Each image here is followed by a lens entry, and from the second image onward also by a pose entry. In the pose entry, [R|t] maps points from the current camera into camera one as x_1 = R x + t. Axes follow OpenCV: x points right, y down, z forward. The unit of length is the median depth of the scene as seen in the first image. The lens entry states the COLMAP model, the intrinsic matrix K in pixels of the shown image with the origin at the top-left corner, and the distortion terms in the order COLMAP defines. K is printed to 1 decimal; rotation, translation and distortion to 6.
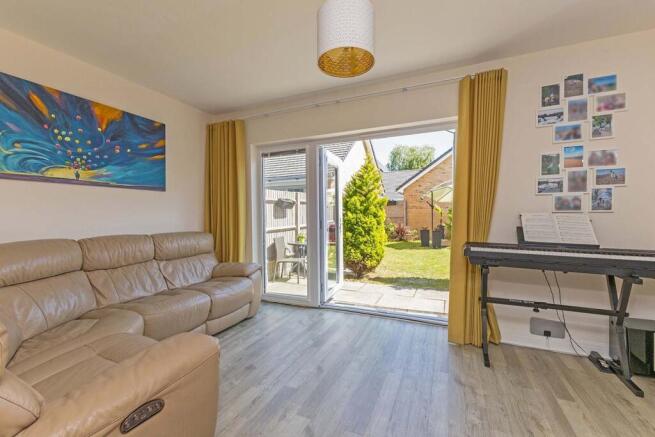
lens RADIAL K [[280.1, 0, 327.0], [0, 280.1, 217.4], [0, 0, 1]] dist [0.002582, -0.000378]
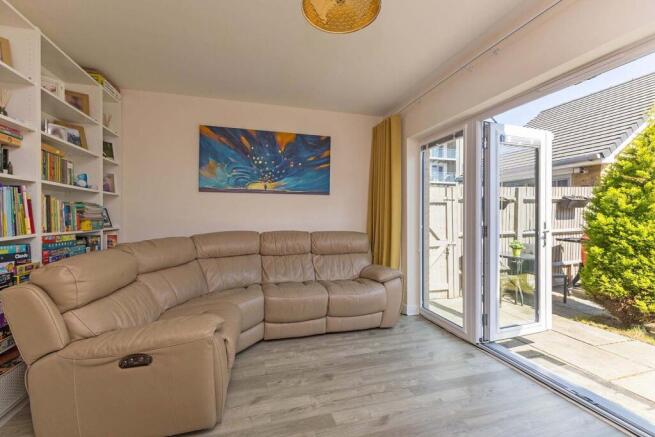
lens RADIAL K [[280.1, 0, 325.8], [0, 280.1, 217.9], [0, 0, 1]] dist [0.002582, -0.000378]
pose [[0.636396, 0.017843, -0.771156, 0.313405], [-0.018766, 0.999795, 0.007647, -0.008081], [0.771134, 0.009605, 0.636600, 0.267008]]
